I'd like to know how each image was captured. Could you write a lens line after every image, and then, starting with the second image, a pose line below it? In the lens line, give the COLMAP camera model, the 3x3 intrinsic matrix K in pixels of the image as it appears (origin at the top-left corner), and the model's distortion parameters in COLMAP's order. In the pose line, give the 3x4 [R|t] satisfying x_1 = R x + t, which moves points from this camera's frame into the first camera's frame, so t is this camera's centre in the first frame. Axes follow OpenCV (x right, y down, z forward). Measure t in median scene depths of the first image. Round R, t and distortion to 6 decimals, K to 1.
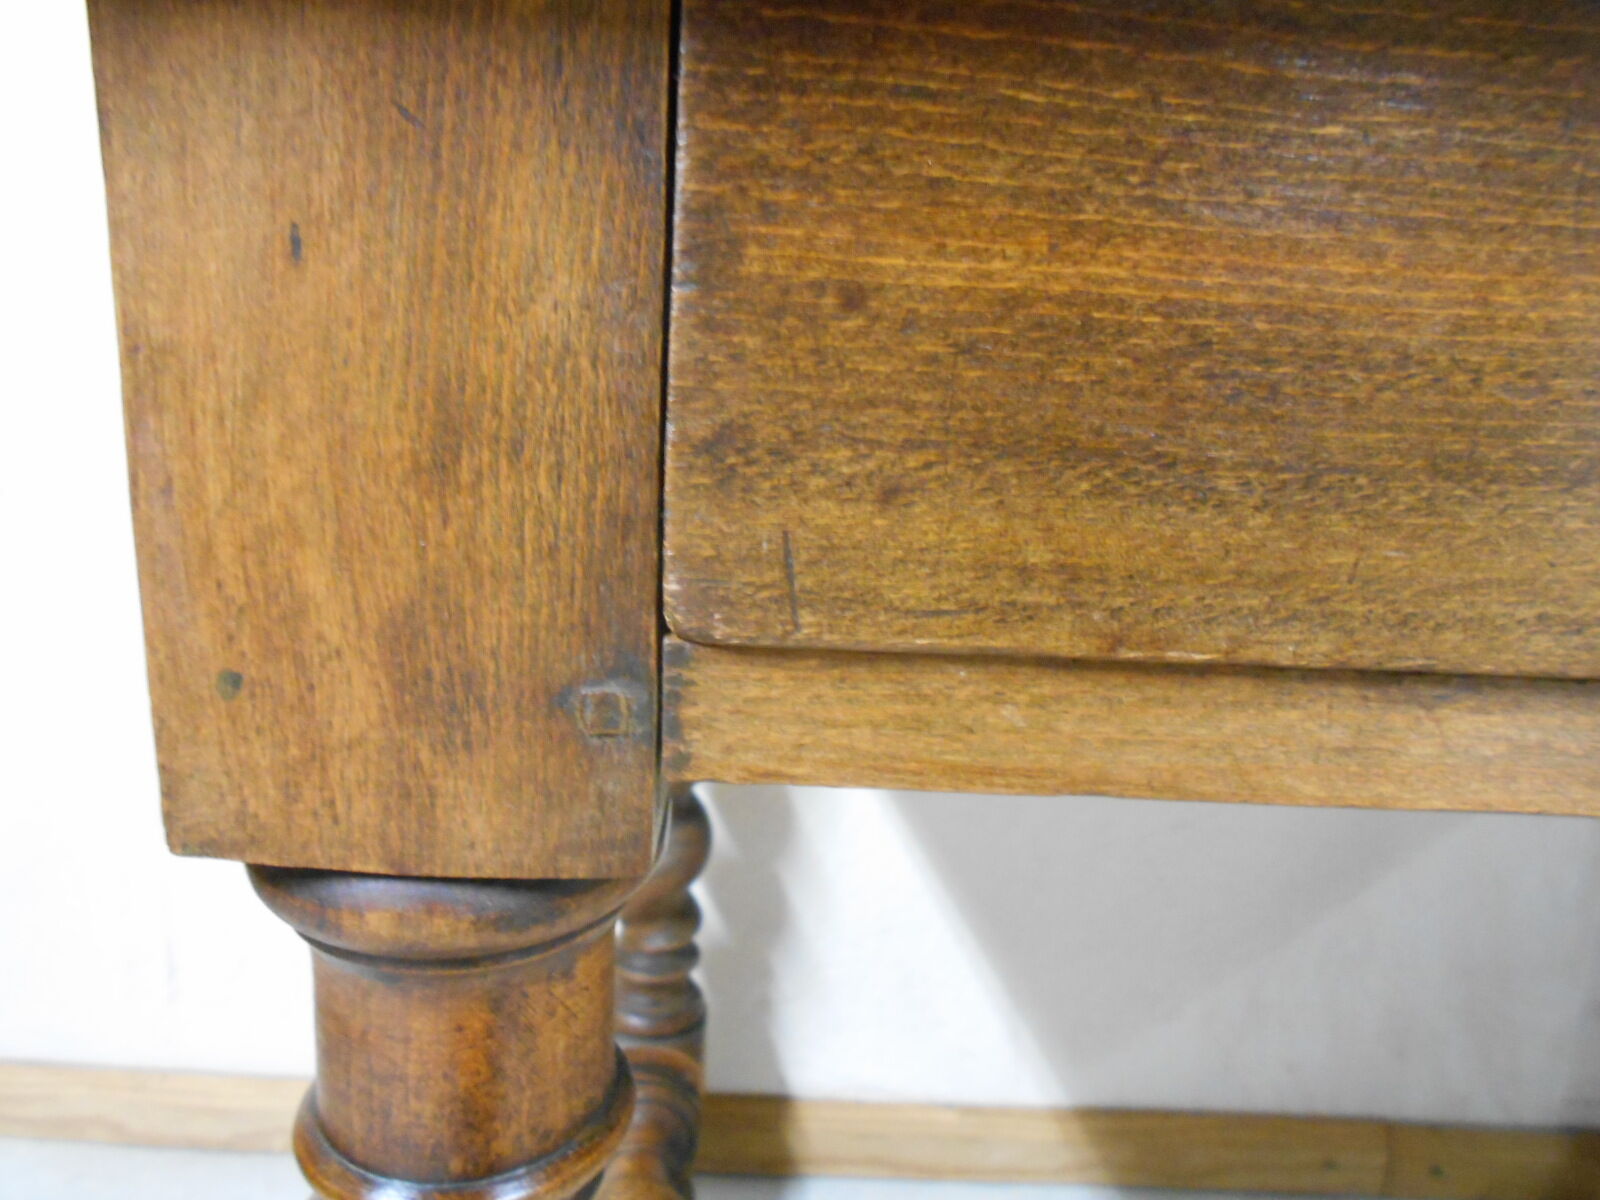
lens RADIAL K [[1242.0, 0, 794.1], [0, 1242.0, 602.8], [0, 0, 1]] dist [0.001755, 0.003889]
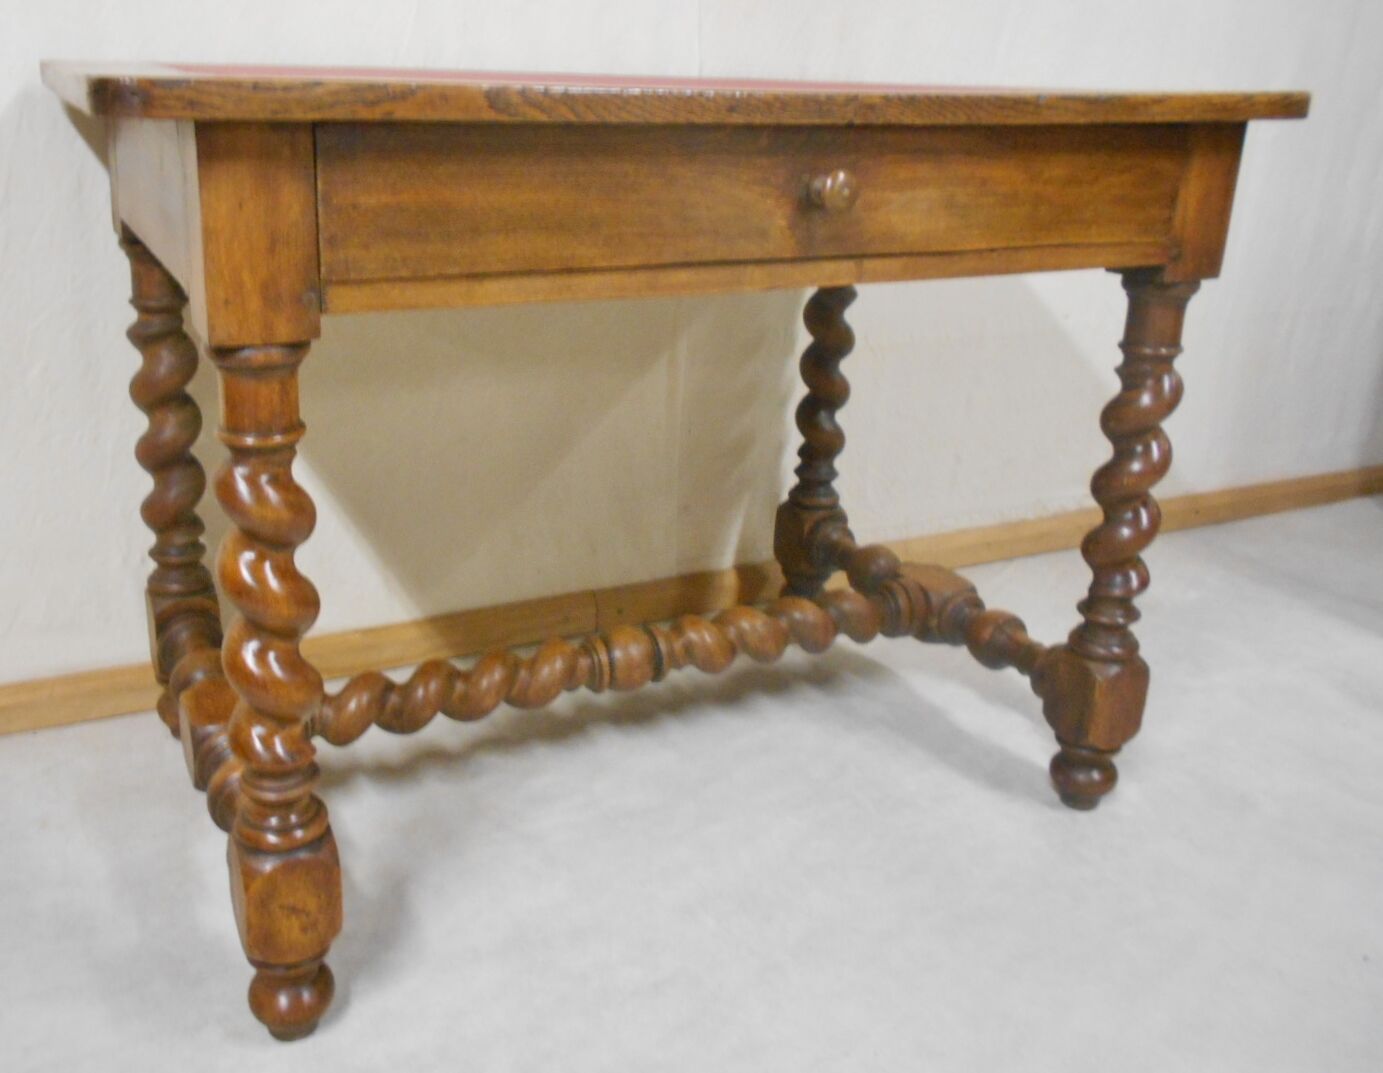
lens RADIAL K [[1213.8, 0, 589.7], [0, 1213.8, 445.4], [0, 0, 1]] dist [-0.006325, 0.011810]
pose [[0.907668, -0.155906, 0.389656, -1.054777], [0.137231, 0.987657, 0.075504, 0.424927], [-0.396618, -0.015059, 0.917860, -3.558782]]
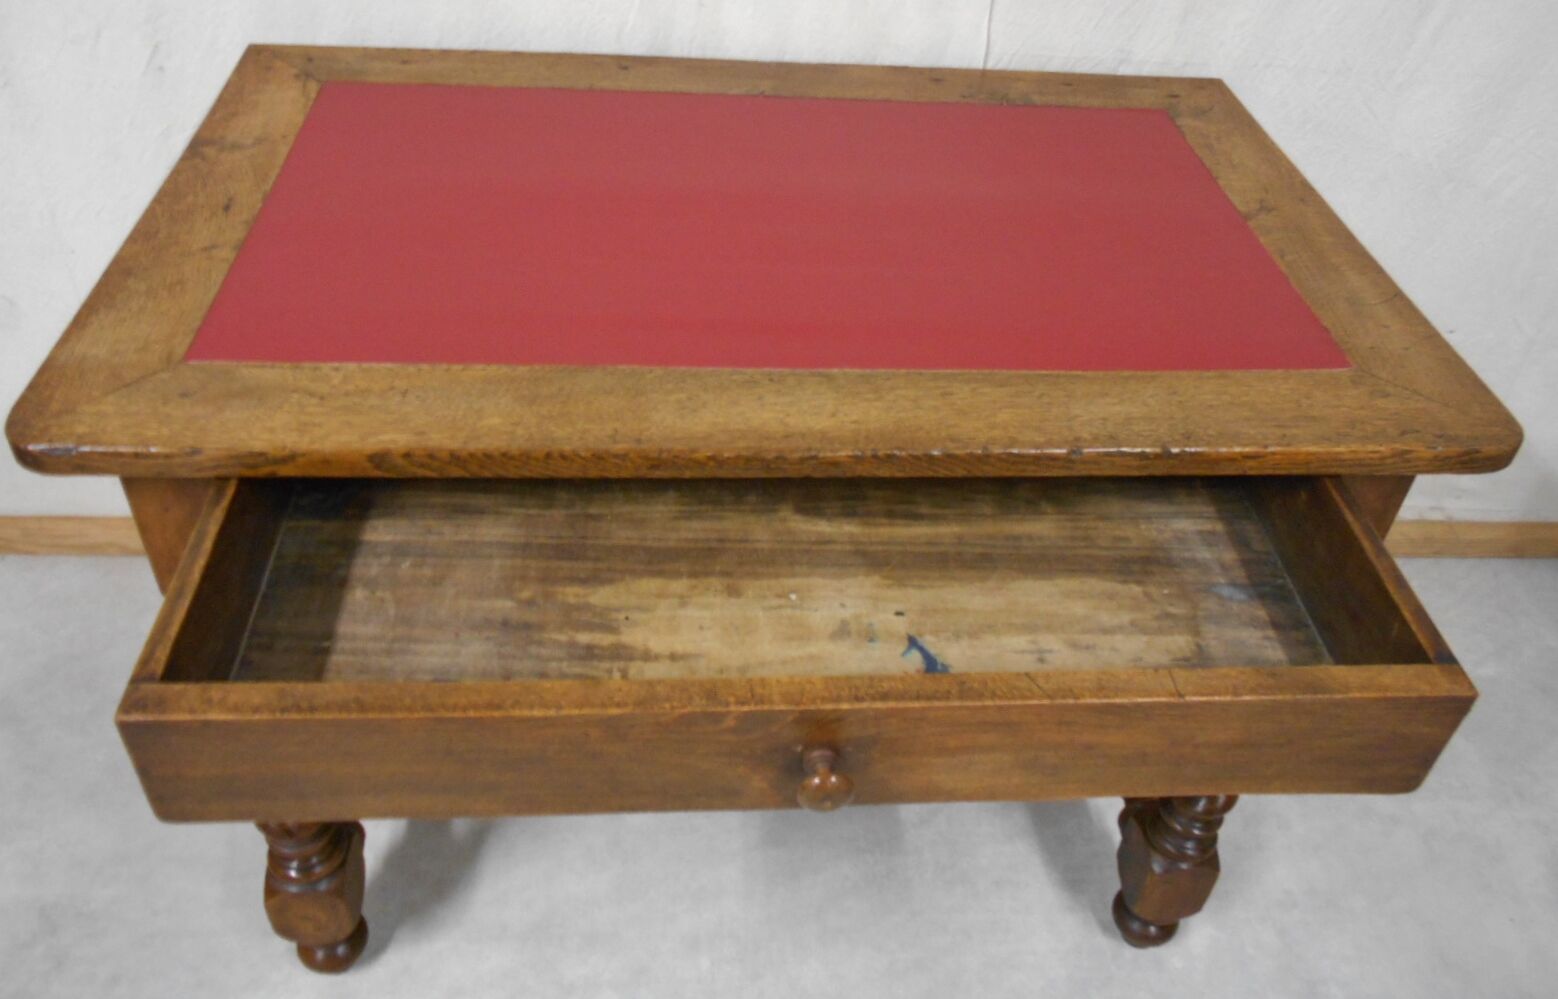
lens RADIAL K [[1242.1, 0, 779.4], [0, 1242.1, 470.4], [0, 0, 1]] dist [-0.036485, -0.000416]
pose [[0.997358, -0.037881, 0.061990, 1.767593], [0.008575, 0.908712, 0.417335, -2.419683], [-0.072141, -0.415700, 0.906636, -3.590562]]
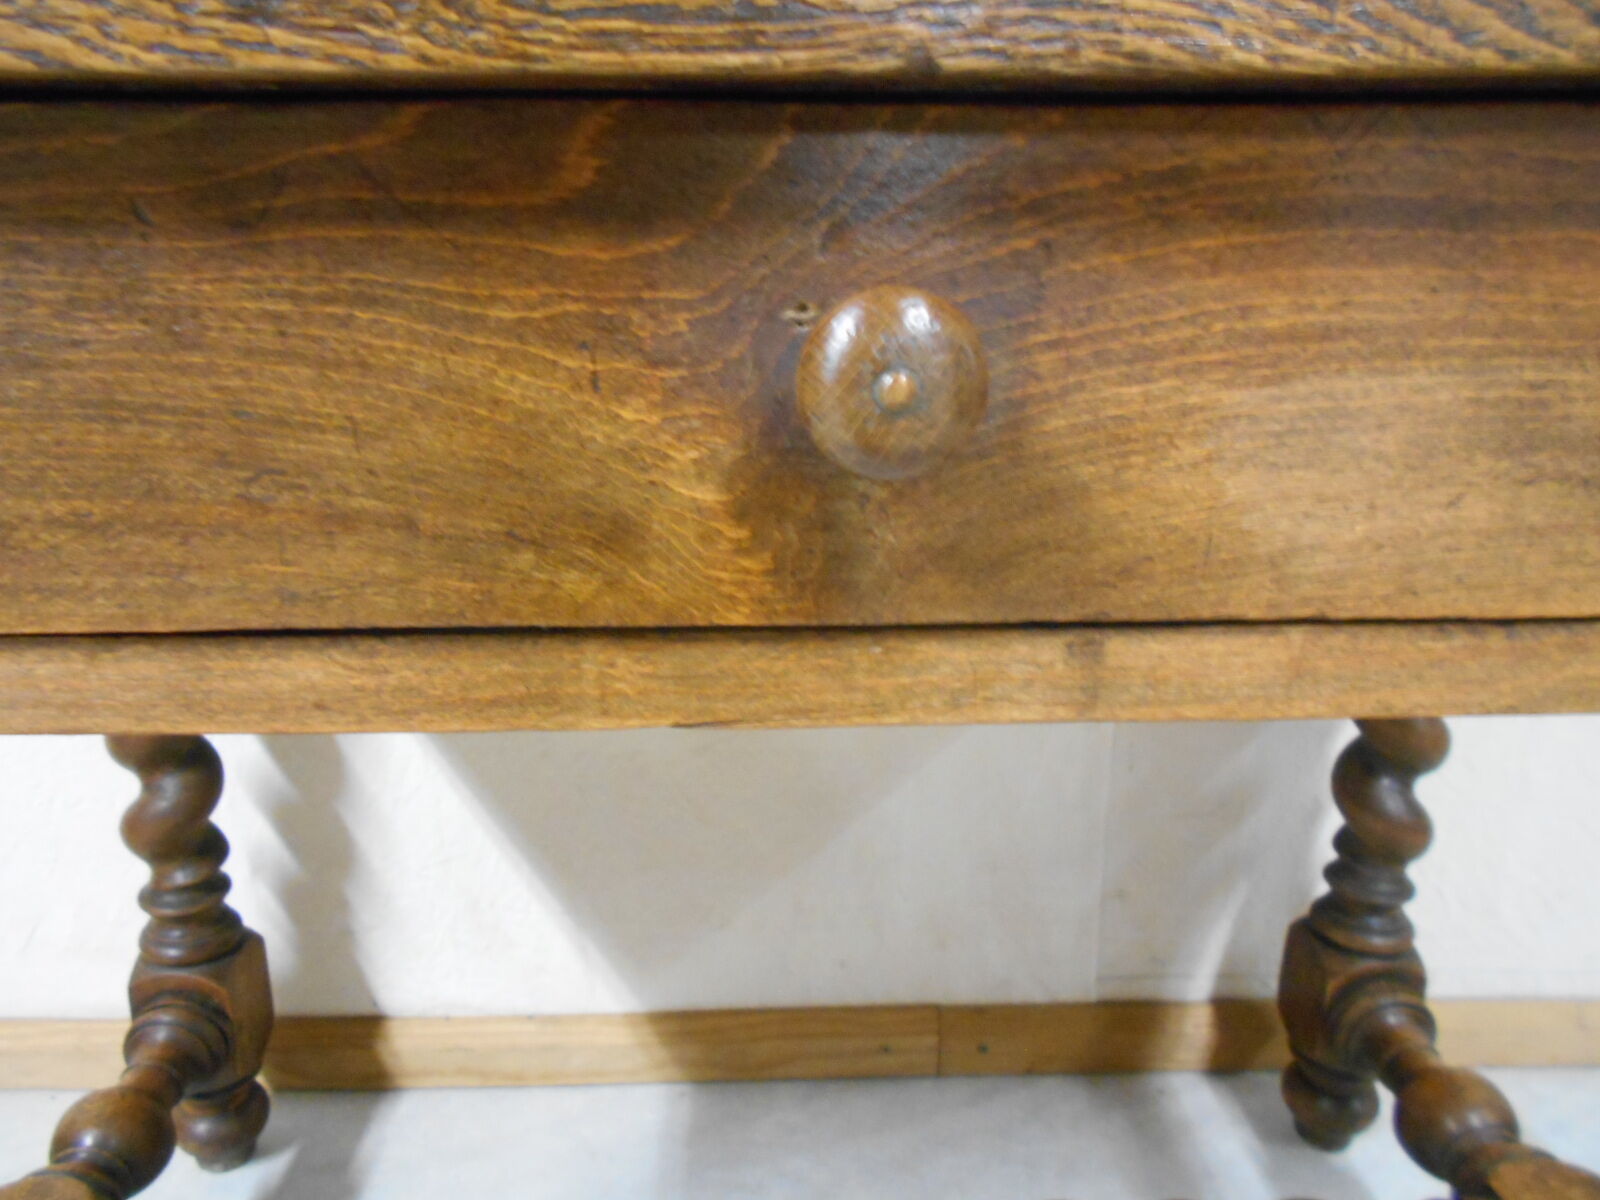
lens RADIAL K [[1215.6, 0, 762.4], [0, 1215.6, 575.6], [0, 0, 1]] dist [0.002059, 0.003875]
pose [[0.998183, -0.060096, -0.004285, 2.026579], [0.060169, 0.997996, 0.019594, 0.046392], [0.003099, -0.019817, 0.999799, -0.354554]]
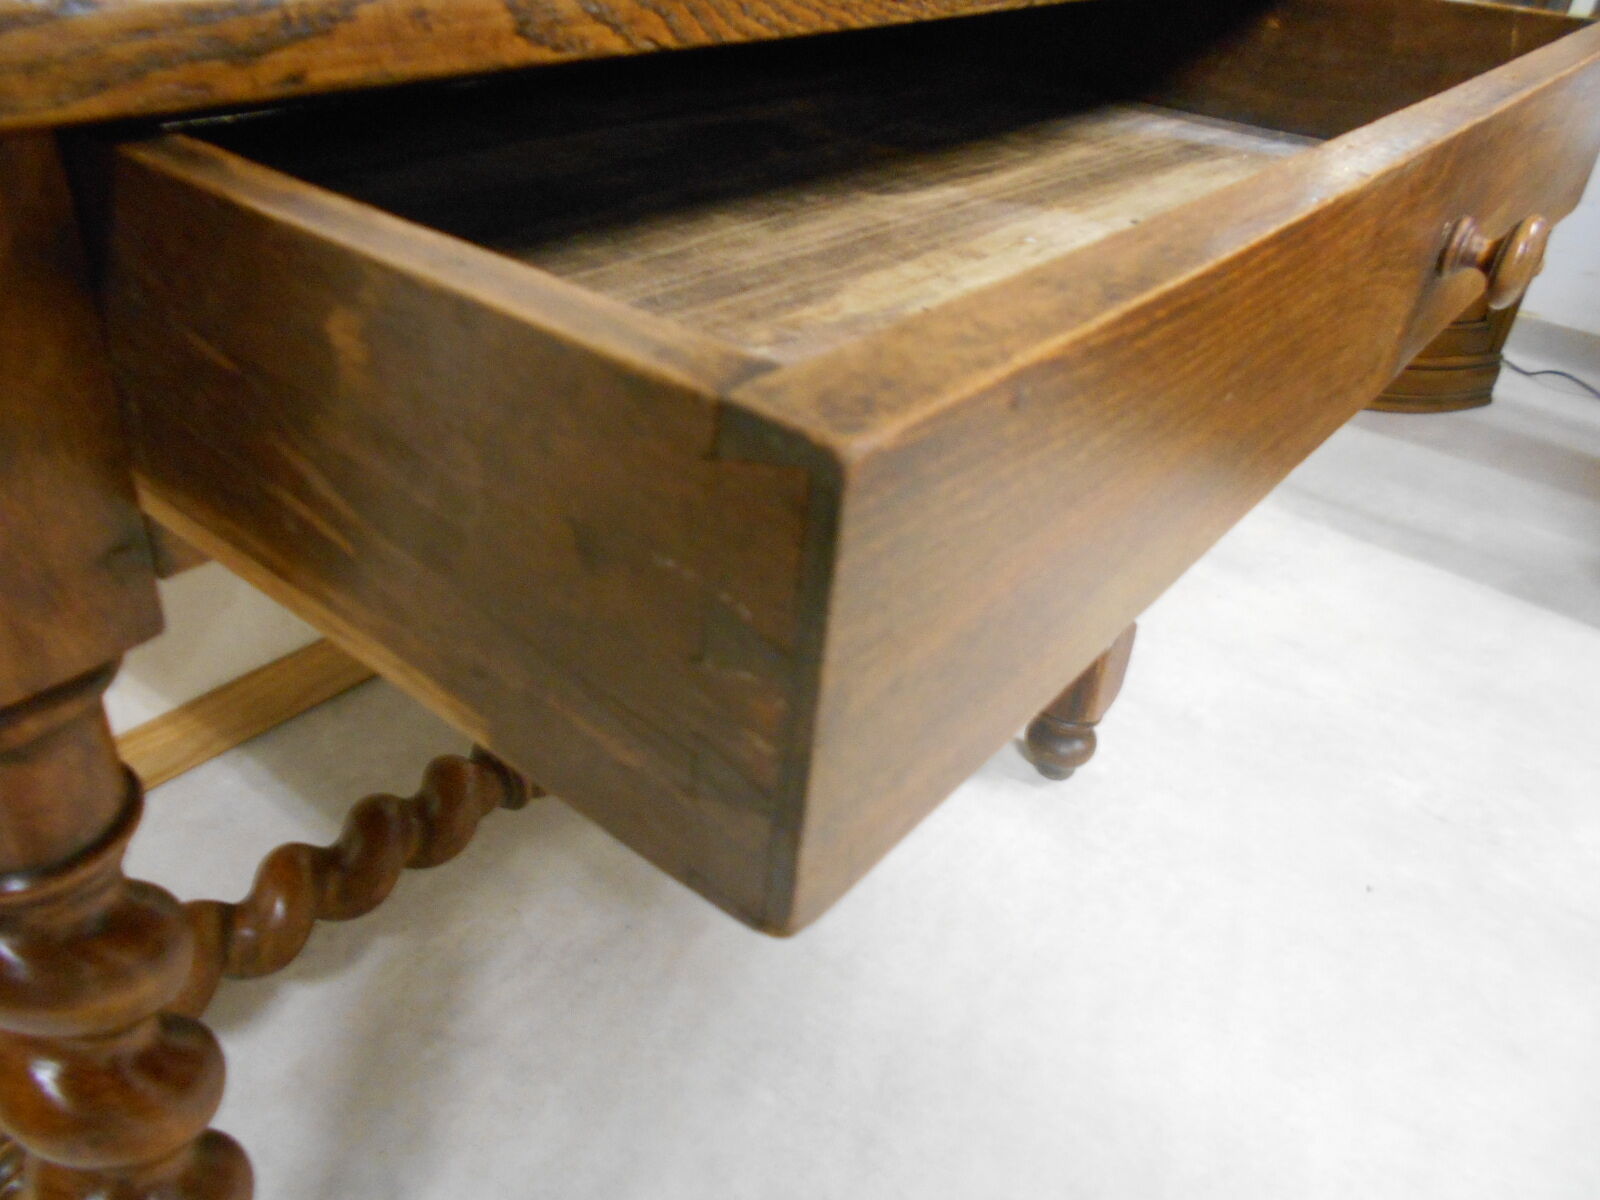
lens RADIAL K [[1242.0, 0, 794.1], [0, 1242.0, 602.8], [0, 0, 1]] dist [0.001755, 0.003889]
pose [[0.622940, -0.429429, 0.653863, -0.783729], [0.166131, 0.889411, 0.425851, -0.479730], [-0.764426, -0.156653, 0.625390, -0.918248]]
